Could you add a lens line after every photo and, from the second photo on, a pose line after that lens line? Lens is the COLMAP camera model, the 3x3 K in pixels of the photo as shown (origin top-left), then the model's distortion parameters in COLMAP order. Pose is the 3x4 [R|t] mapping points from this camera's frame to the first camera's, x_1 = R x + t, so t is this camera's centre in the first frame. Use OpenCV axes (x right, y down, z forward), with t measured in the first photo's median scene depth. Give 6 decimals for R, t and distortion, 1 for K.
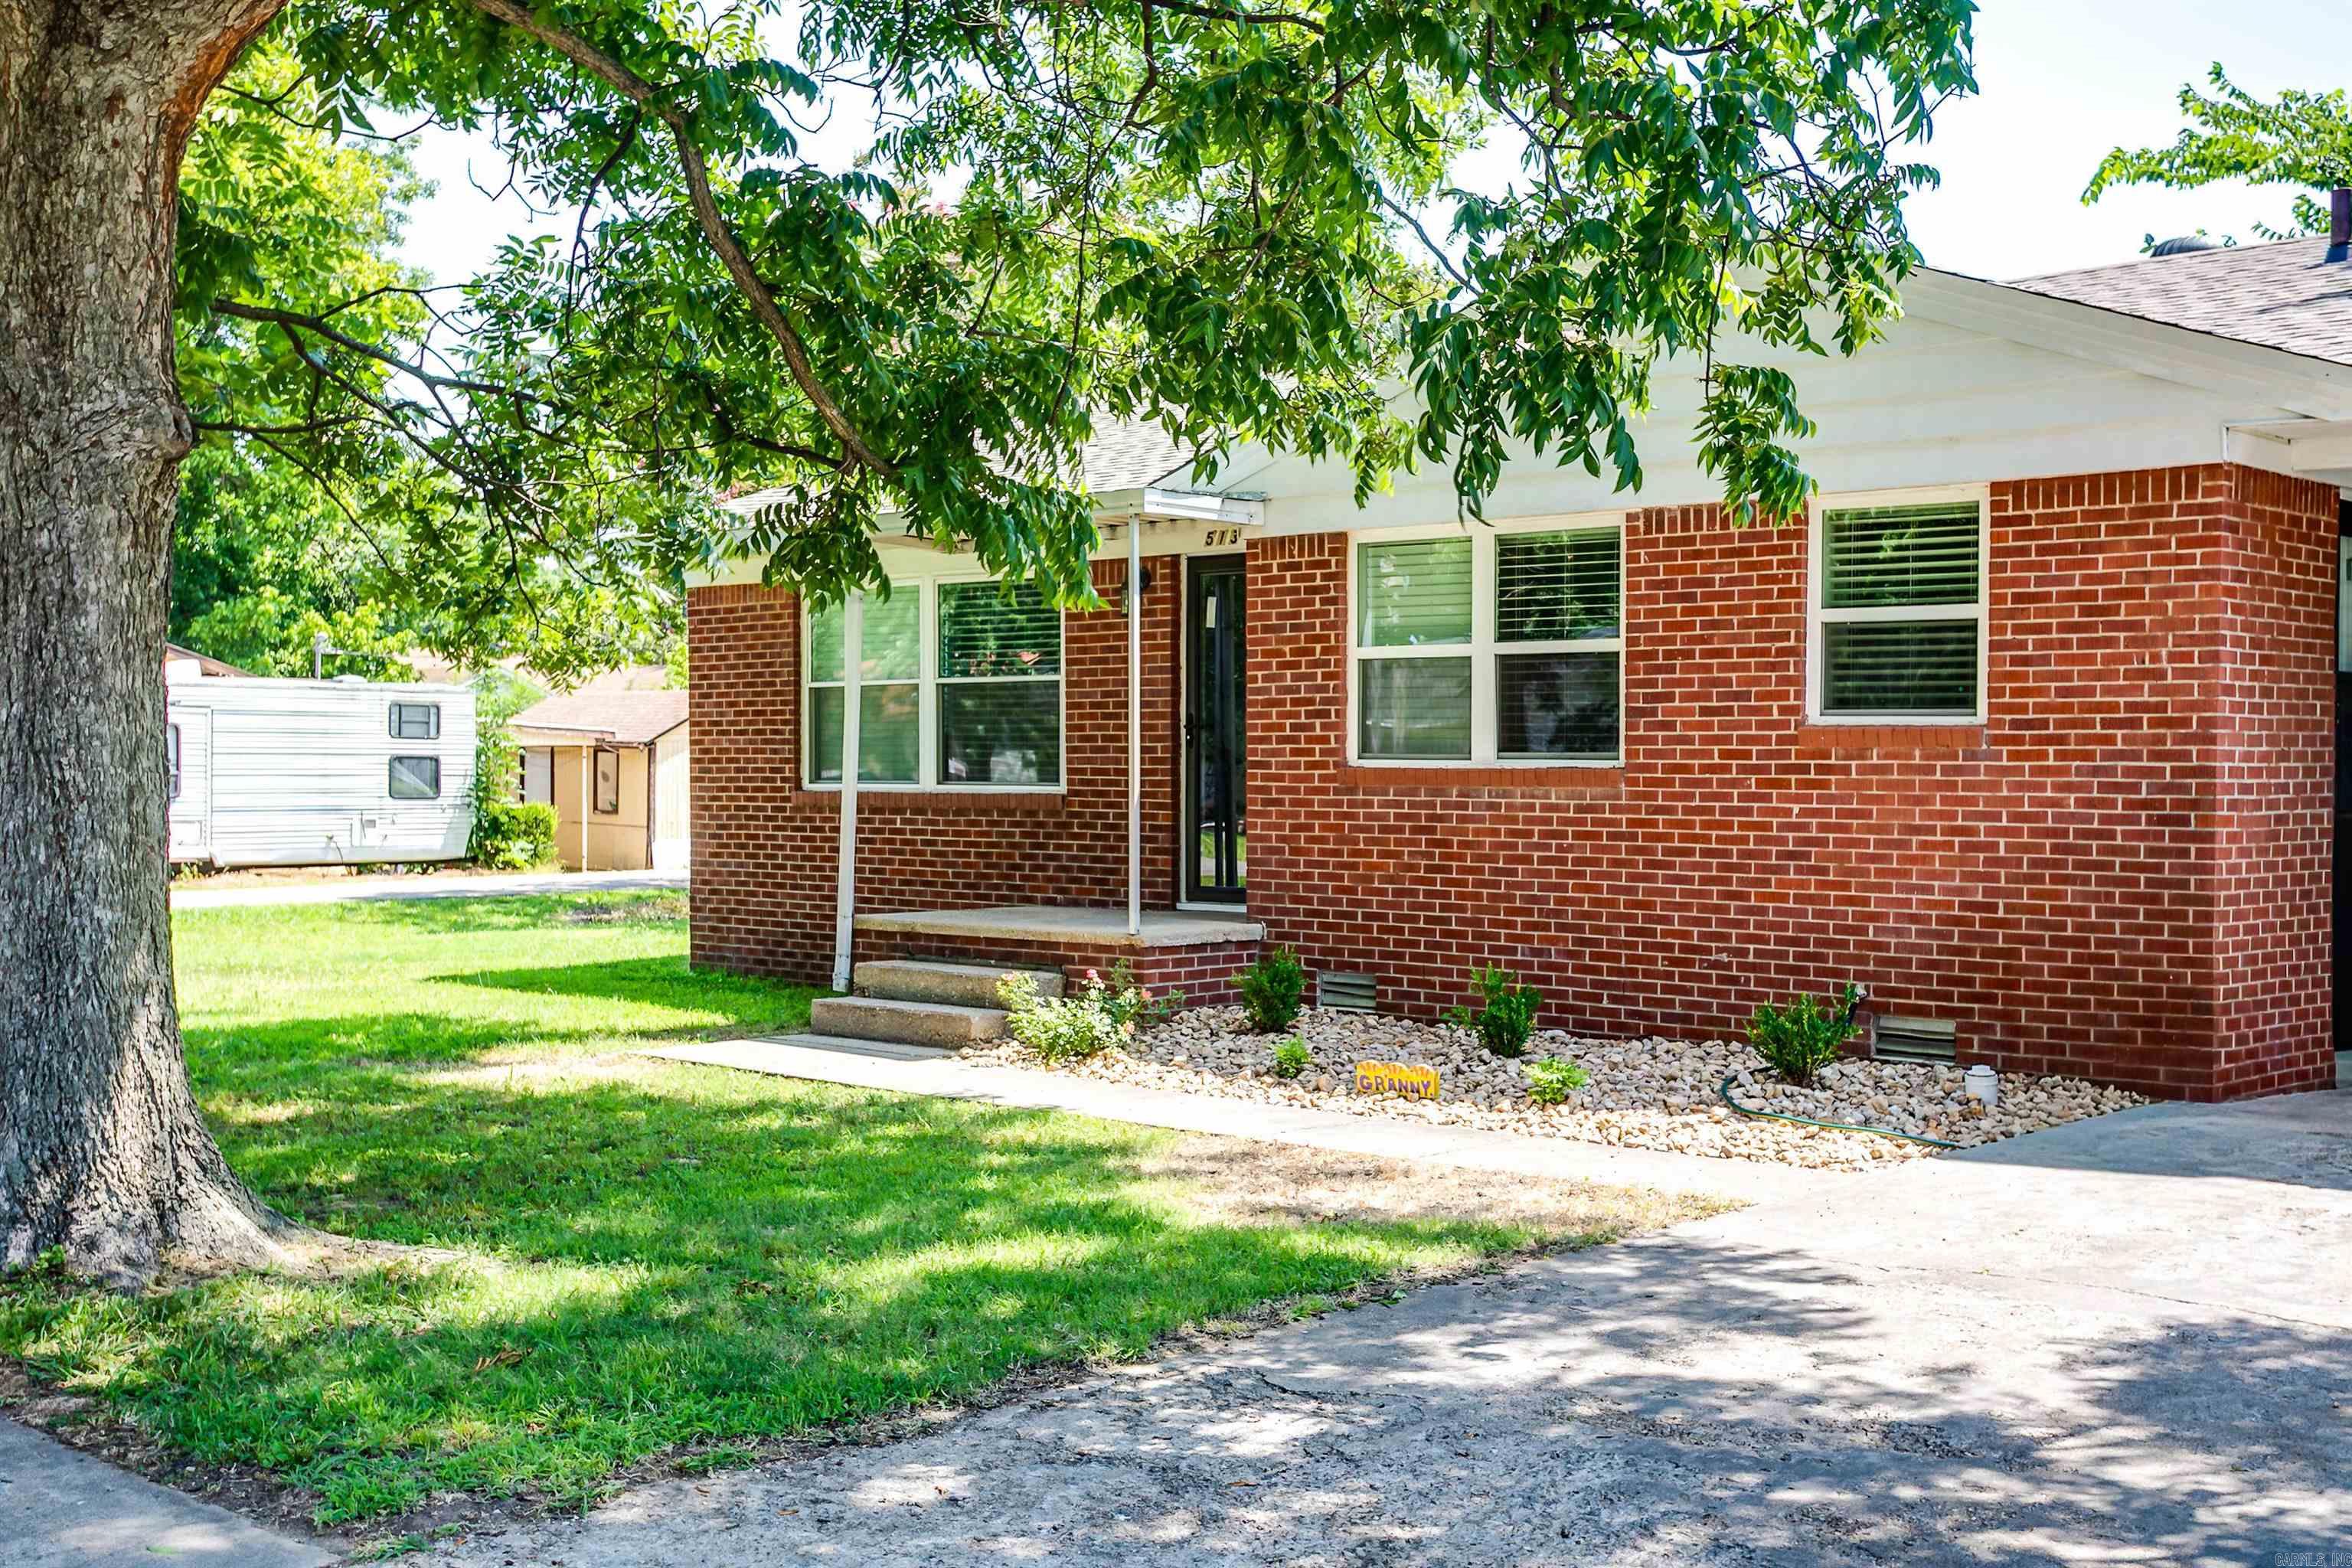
lens RADIAL K [[2631.9, 0, 1176.0], [0, 2631.9, 784.0], [0, 0, 1]] dist [0.062101, 0.006488]
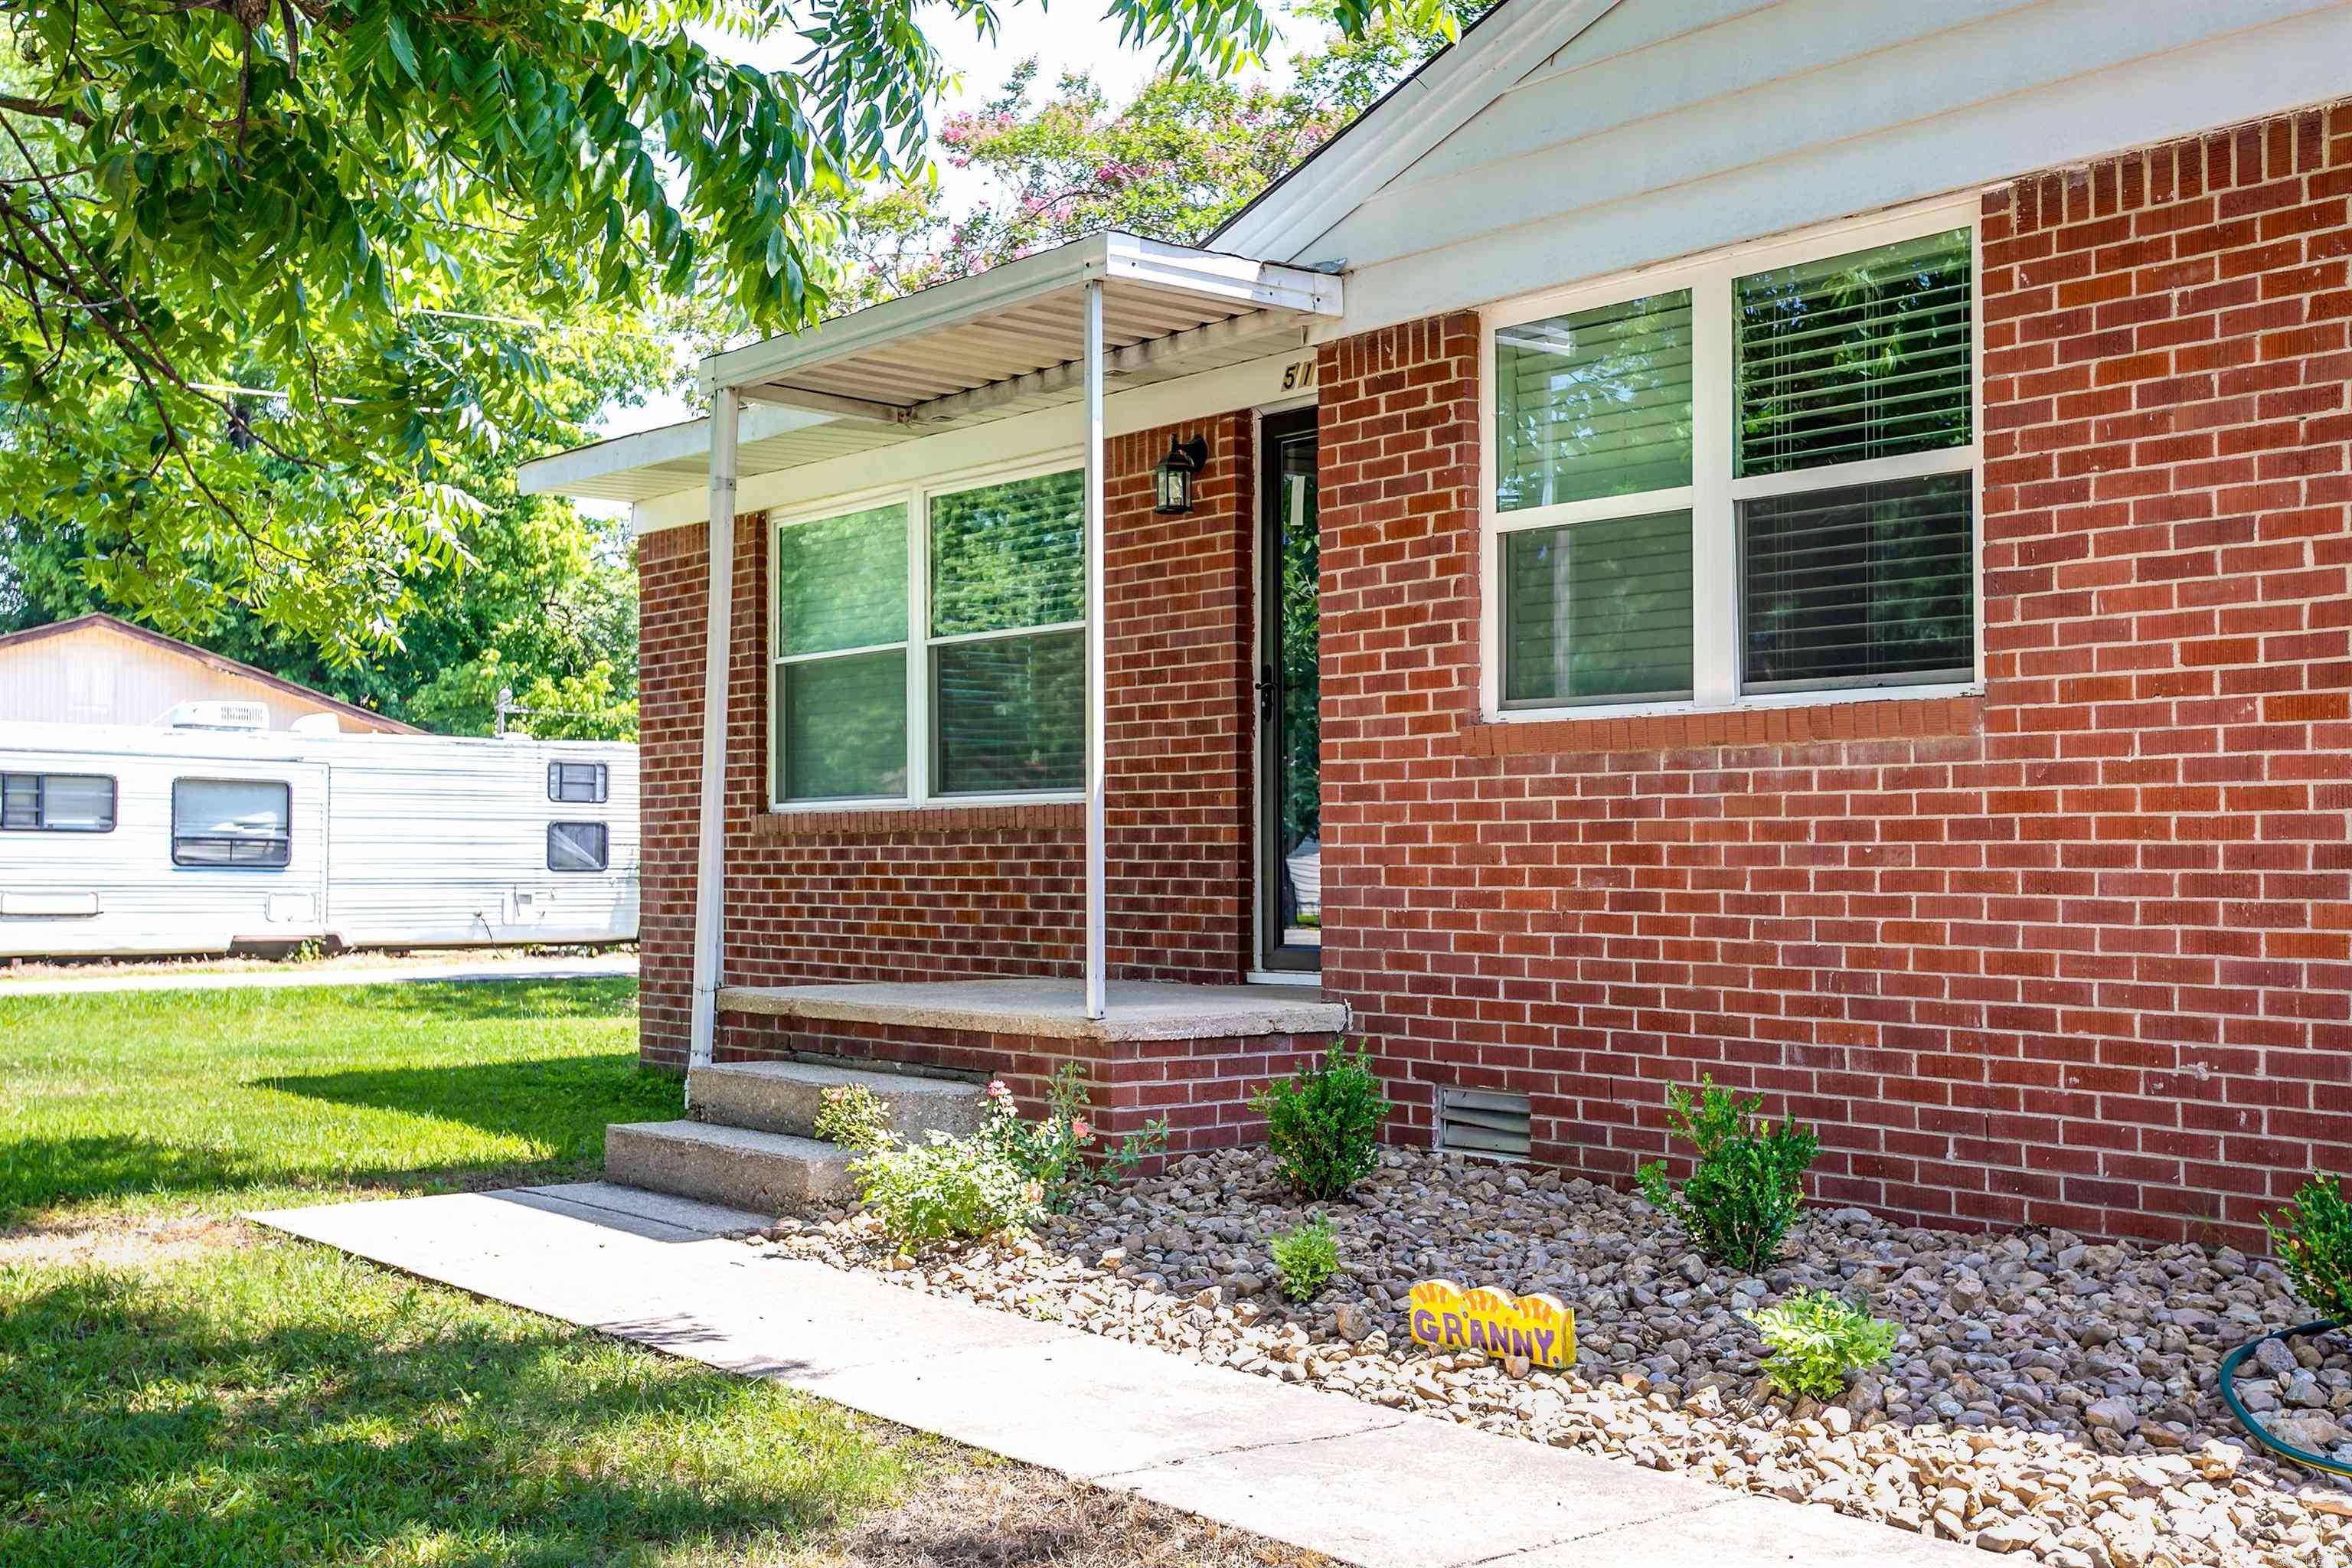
lens RADIAL K [[2631.9, 0, 1176.0], [0, 2631.9, 784.0], [0, 0, 1]] dist [0.062101, 0.006488]
pose [[0.990235, -0.006468, -0.139259, 0.083584], [0.001150, 0.999268, -0.038233, 0.029353], [0.139404, 0.037699, 0.989518, 0.456108]]
